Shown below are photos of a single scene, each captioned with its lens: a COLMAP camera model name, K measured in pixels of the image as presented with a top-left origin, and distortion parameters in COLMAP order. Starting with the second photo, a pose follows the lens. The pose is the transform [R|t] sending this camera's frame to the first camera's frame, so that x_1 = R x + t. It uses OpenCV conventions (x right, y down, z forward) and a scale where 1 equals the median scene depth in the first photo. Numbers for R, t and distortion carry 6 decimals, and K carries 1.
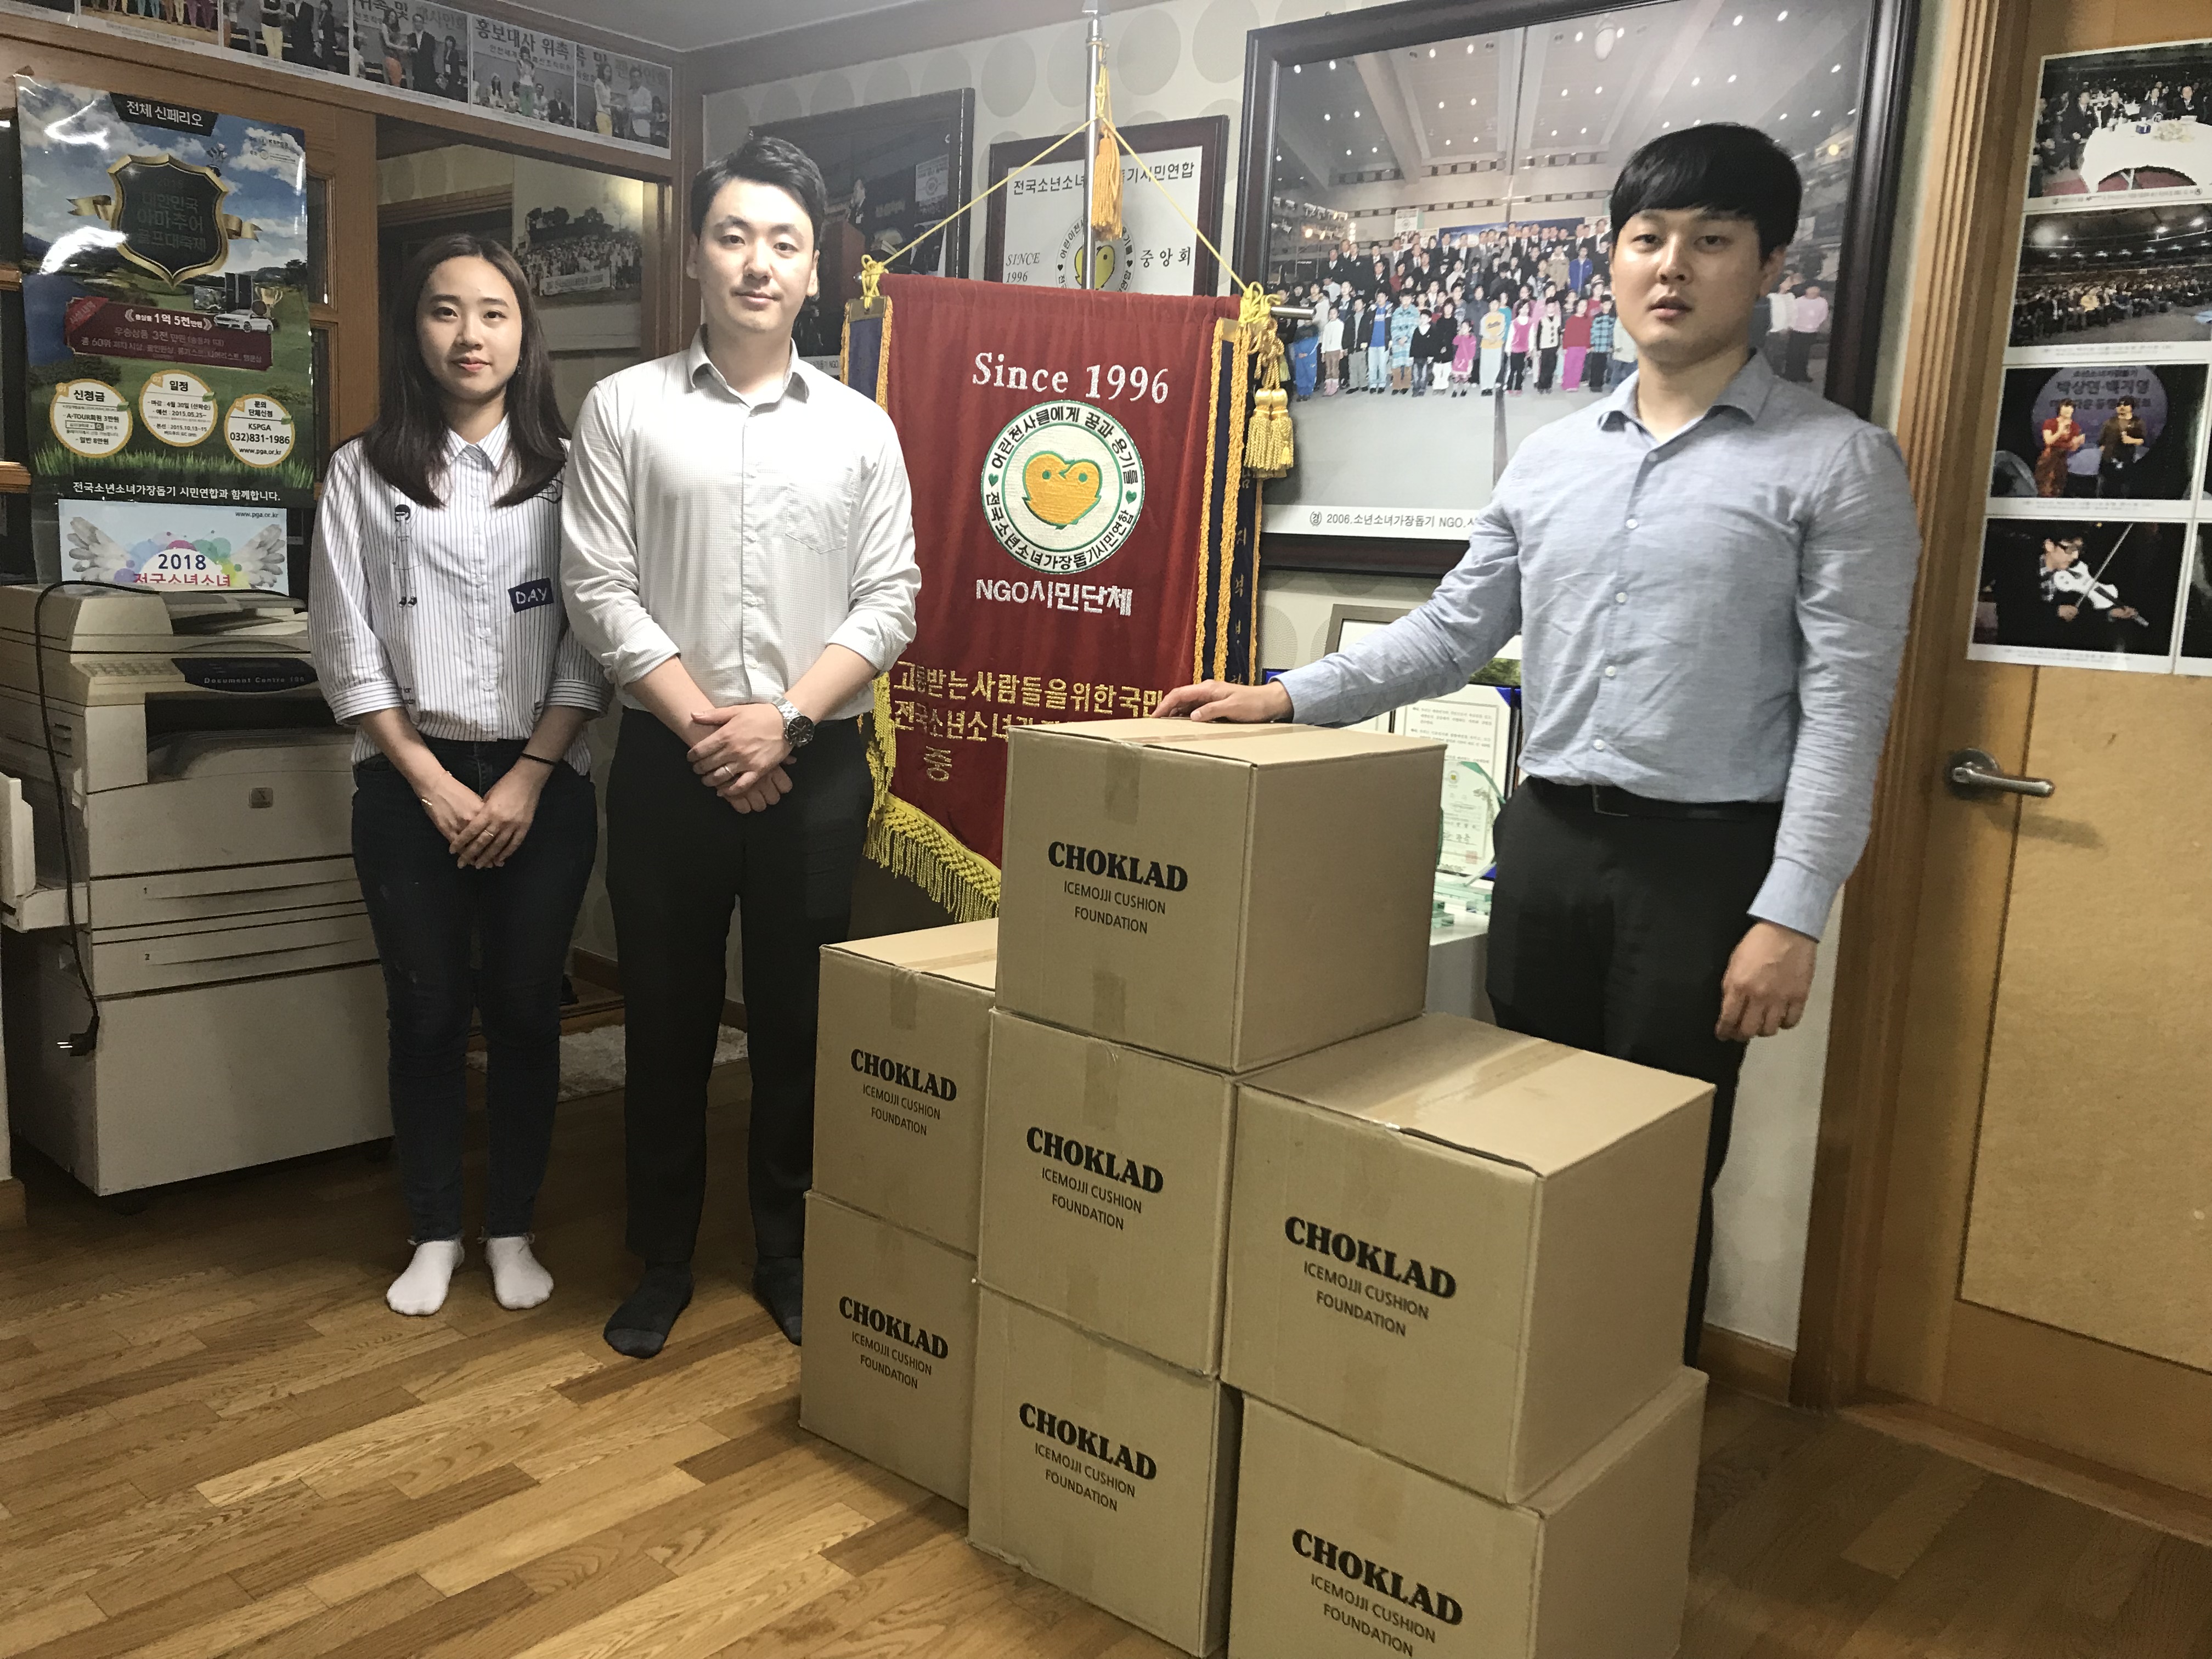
lens RADIAL K [[1752.7, 0, 1098.6], [0, 1752.7, 805.7], [0, 0, 1]] dist [0.006293, -0.006876]
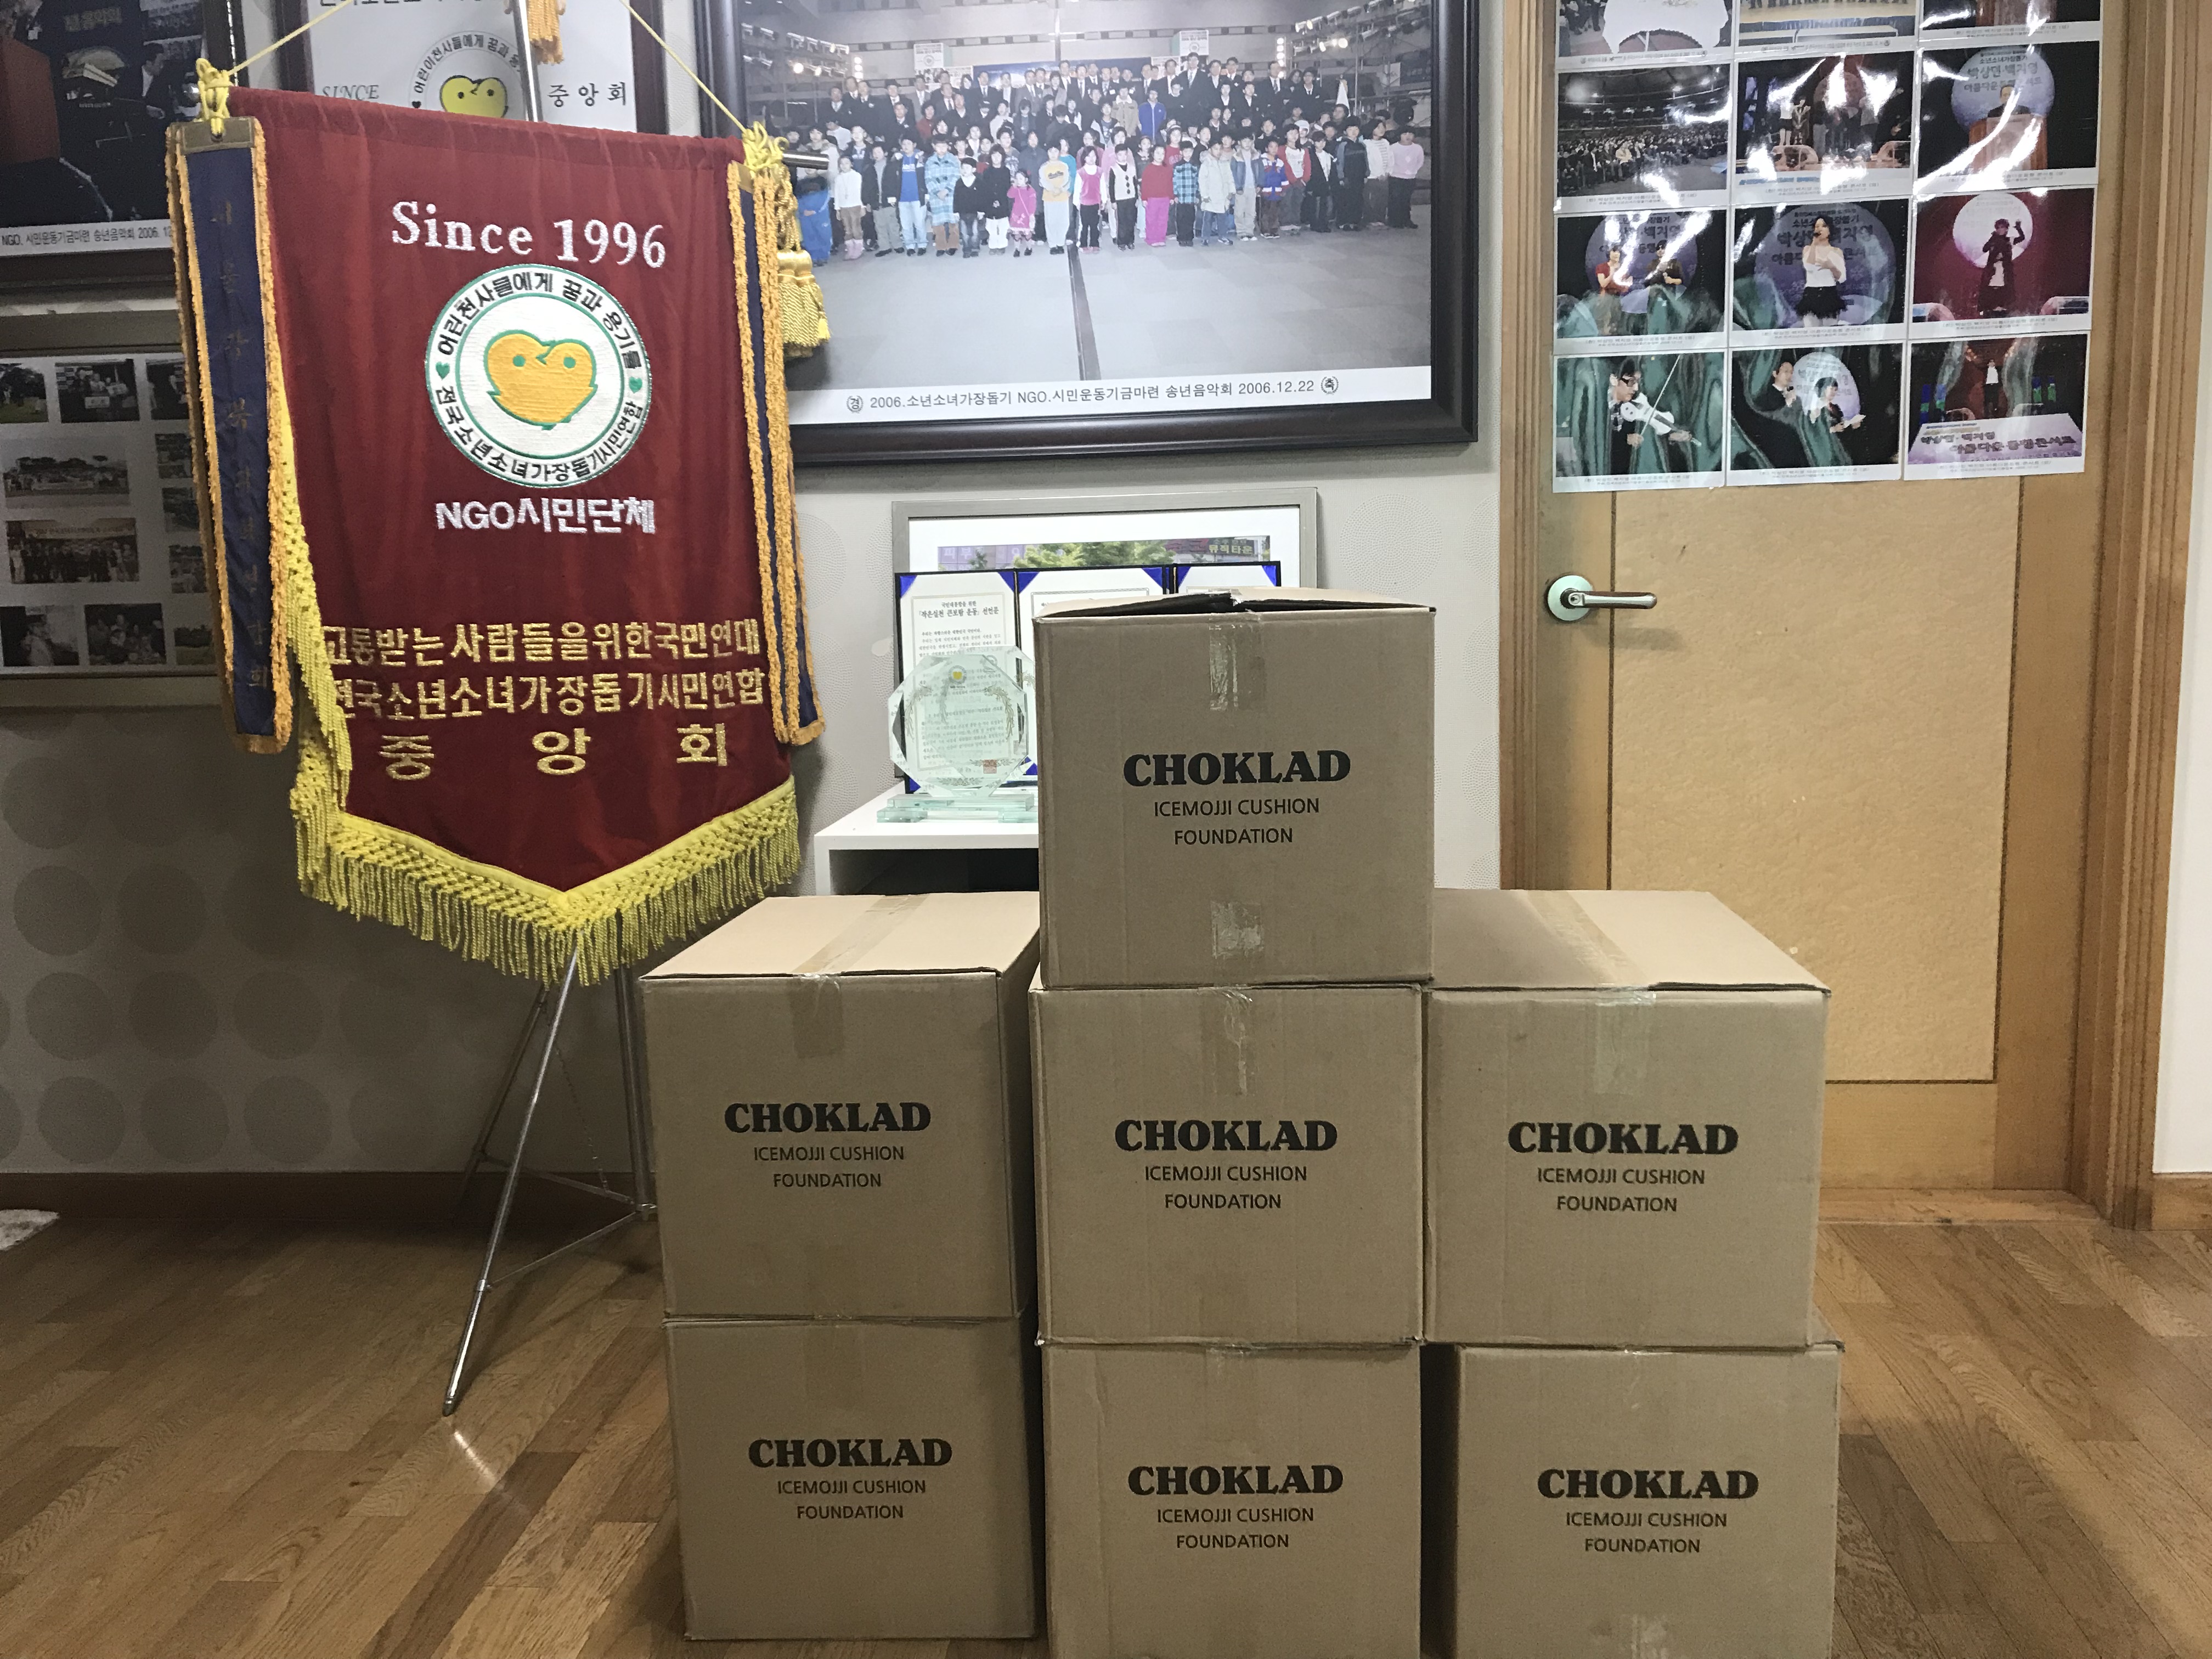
lens RADIAL K [[1752.7, 0, 1098.6], [0, 1752.7, 805.7], [0, 0, 1]] dist [0.006293, -0.006876]
pose [[0.812759, -0.160777, 0.559976, -0.316609], [0.154986, 0.986201, 0.058203, -0.000433], [-0.561606, 0.039484, 0.826462, 0.244675]]
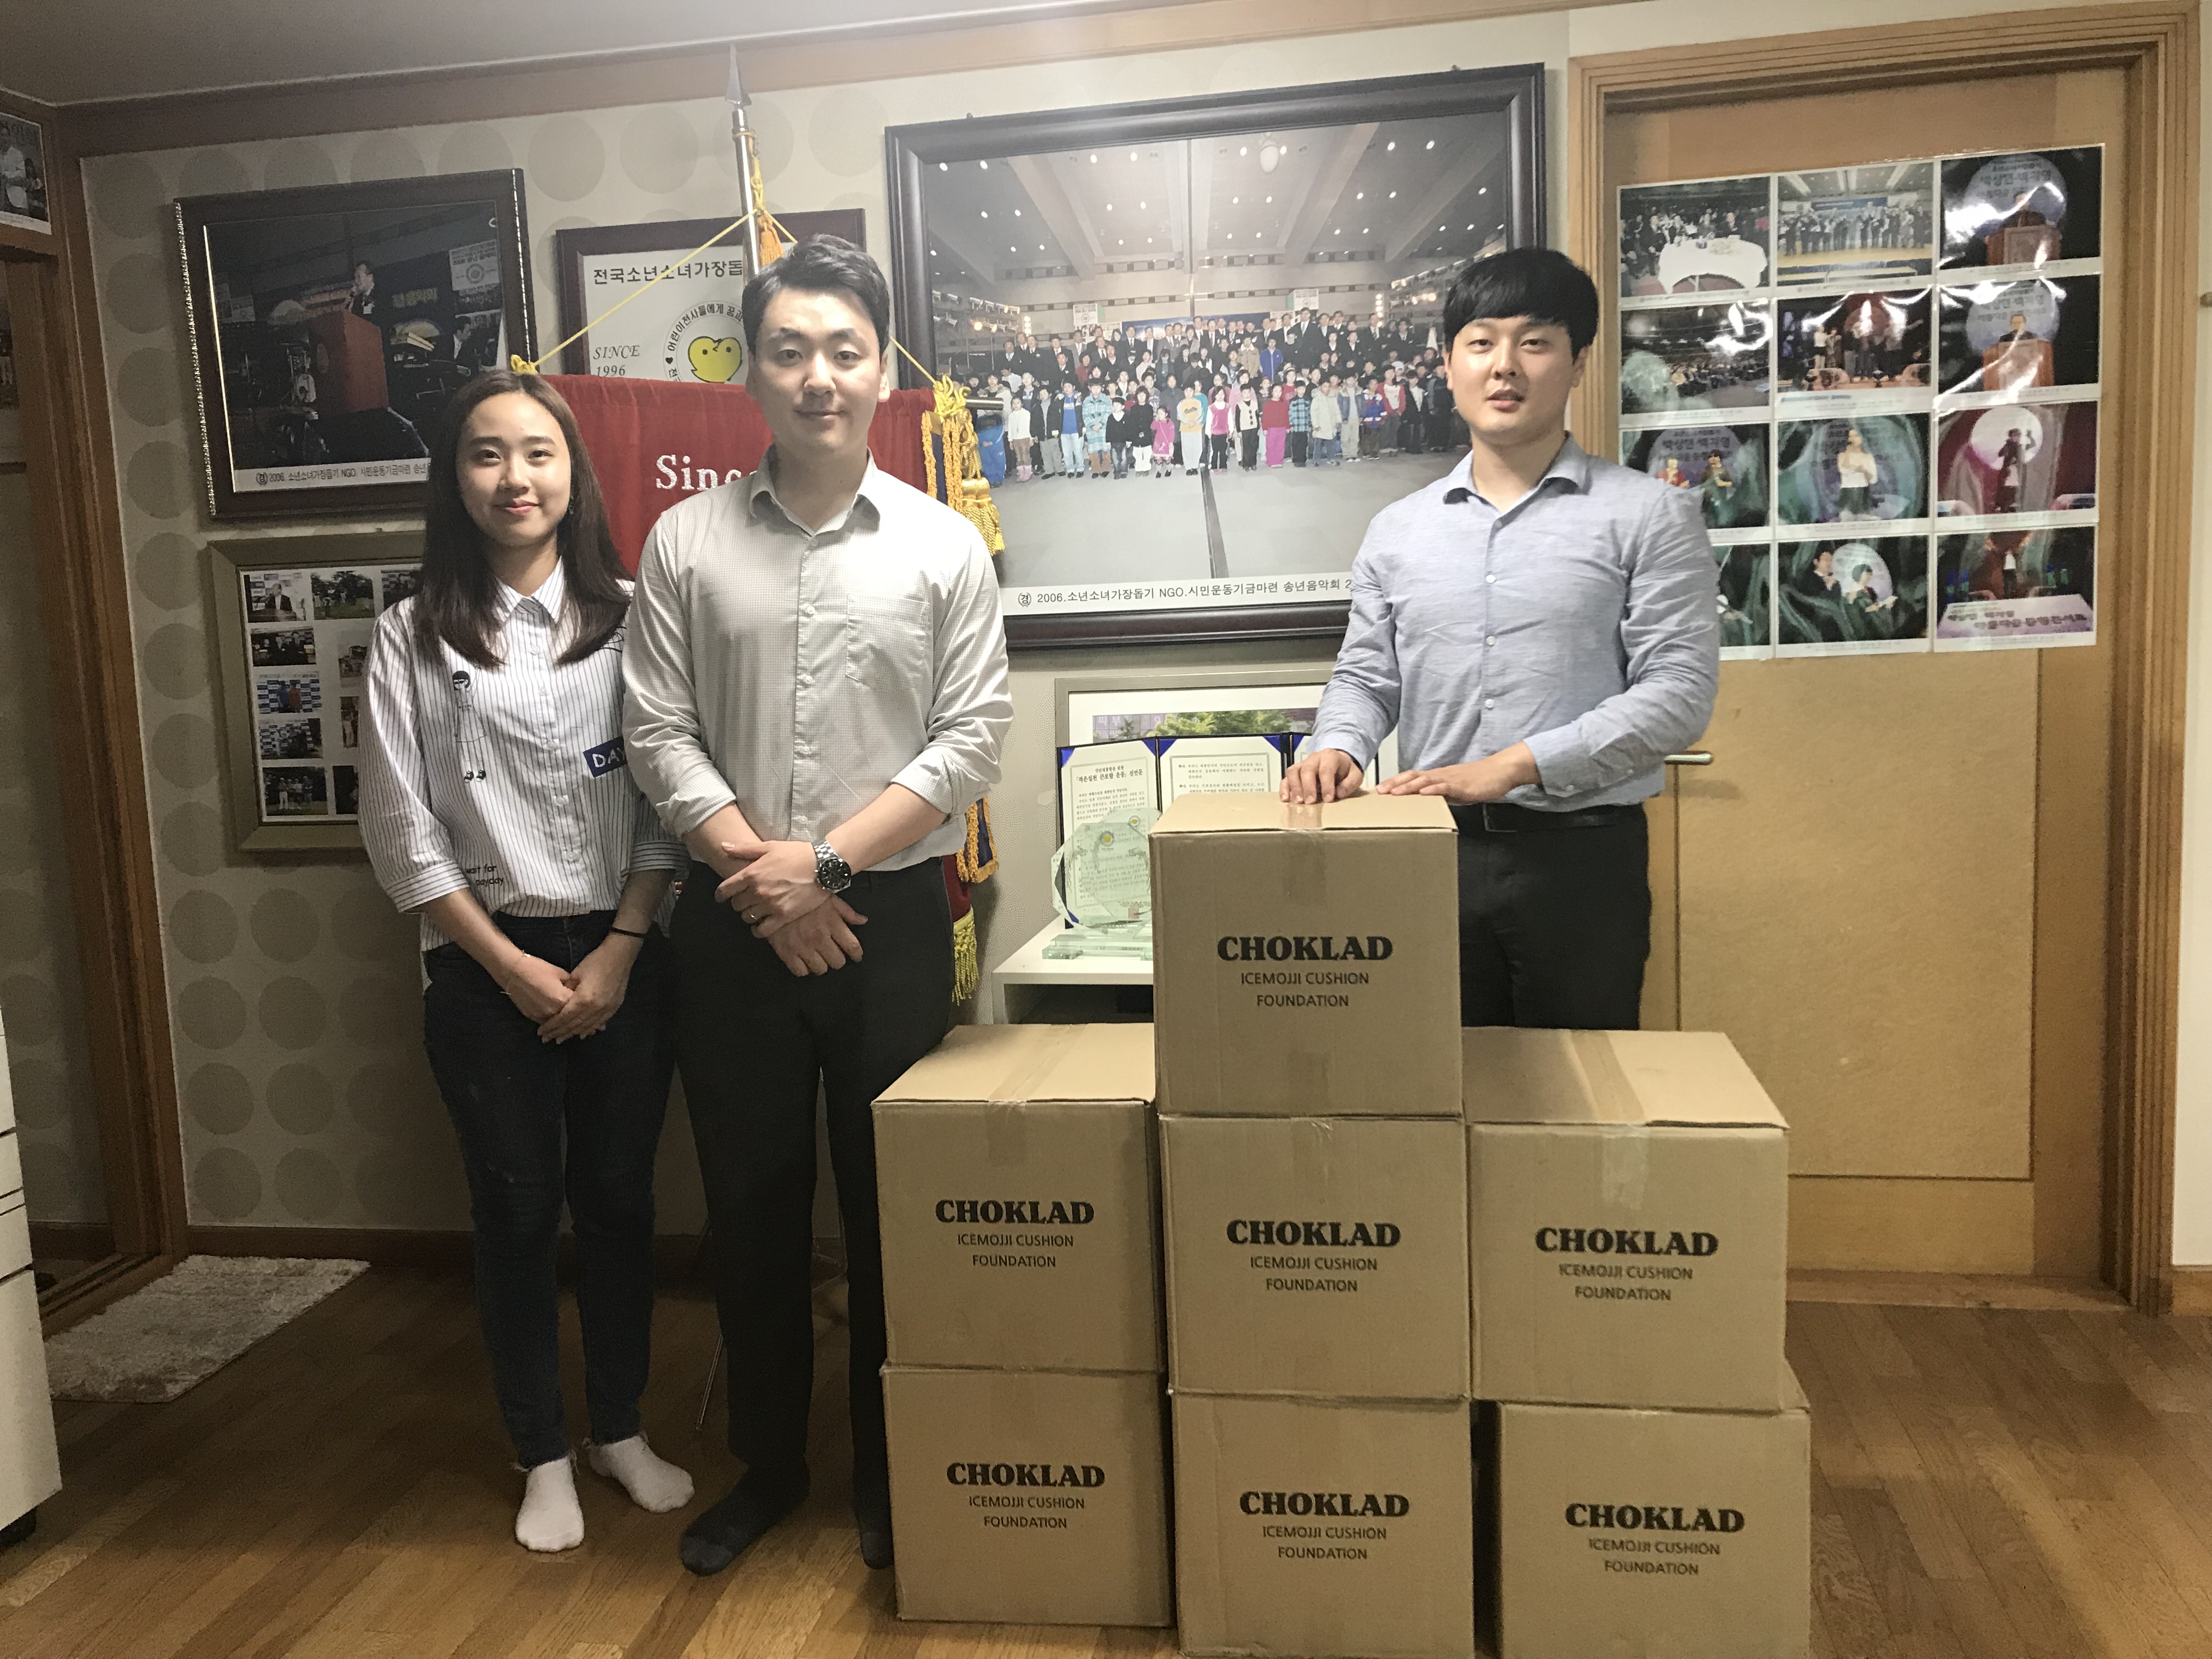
lens RADIAL K [[1699.1, 0, 1106.0], [0, 1699.1, 829.5], [0, 0, 1]] dist [0.014014, -0.008742]
pose [[0.858363, -0.152337, 0.489904, -0.375138], [0.161095, 0.986634, 0.024541, -0.050310], [-0.487094, 0.057856, 0.871431, 0.116602]]
